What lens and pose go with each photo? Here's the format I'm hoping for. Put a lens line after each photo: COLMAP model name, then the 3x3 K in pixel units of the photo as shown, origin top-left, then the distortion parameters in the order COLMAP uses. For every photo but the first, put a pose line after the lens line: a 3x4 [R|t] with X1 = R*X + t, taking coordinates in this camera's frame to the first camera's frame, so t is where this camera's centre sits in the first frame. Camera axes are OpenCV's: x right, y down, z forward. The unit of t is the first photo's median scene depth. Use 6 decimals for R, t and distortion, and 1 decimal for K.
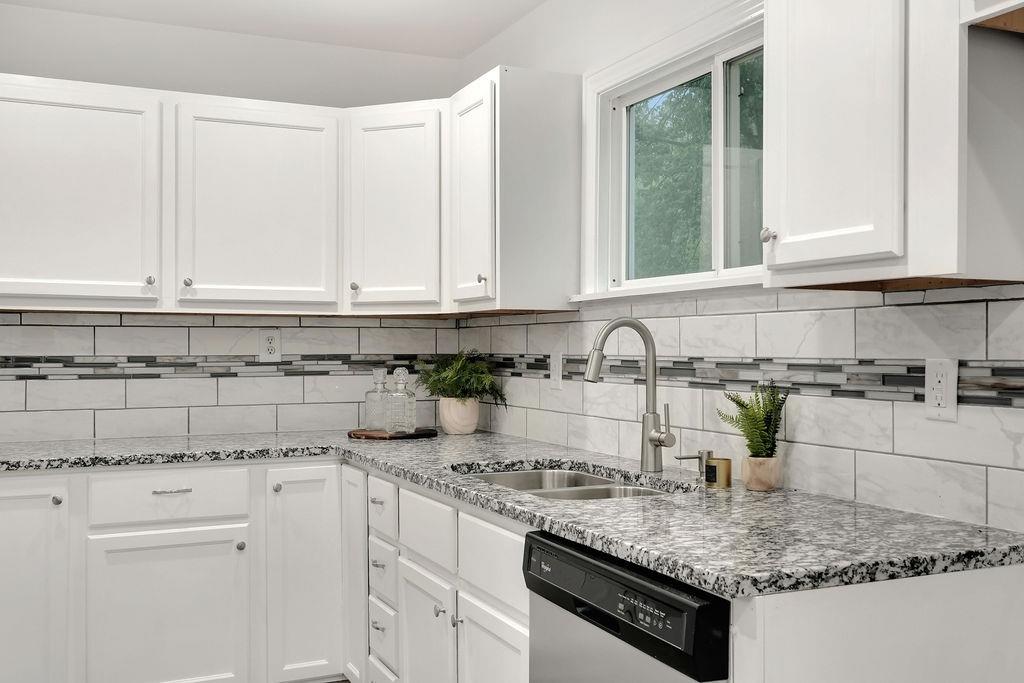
lens RADIAL K [[1021.2, 0, 508.0], [0, 1021.2, 341.4], [0, 0, 1]] dist [0.028205, 0.000000]
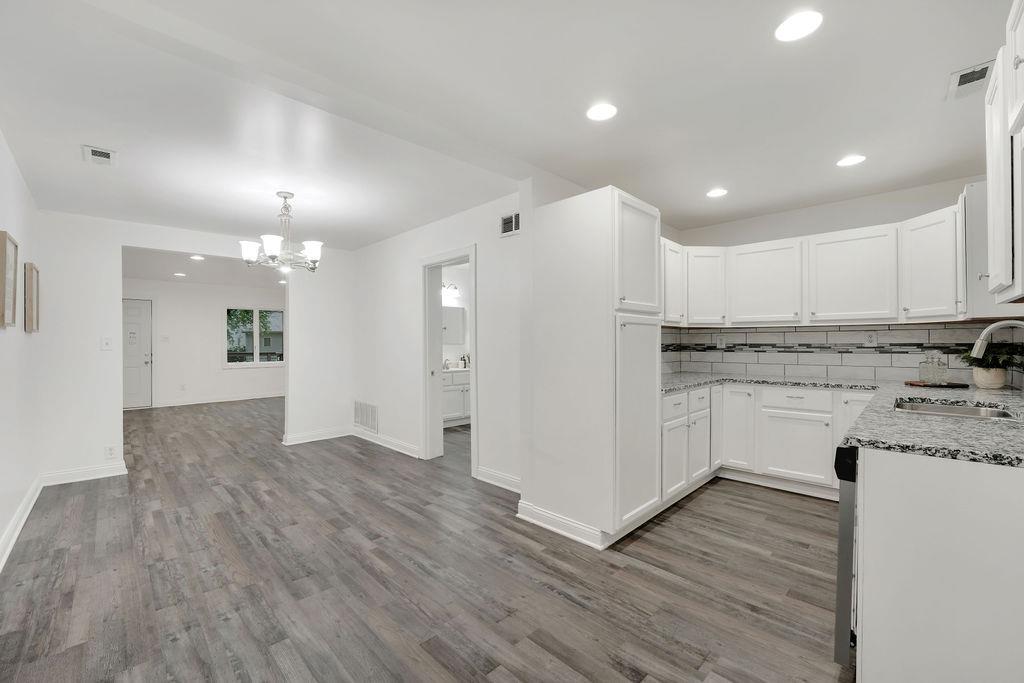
lens RADIAL K [[424.4, 0, 507.8], [0, 424.4, 340.1], [0, 0, 1]] dist [-0.022910, 0.003804]
pose [[0.355489, -0.006199, -0.934660, 0.412919], [0.009159, 0.999953, -0.003149, 0.002765], [0.934636, -0.007441, 0.355529, -0.030967]]
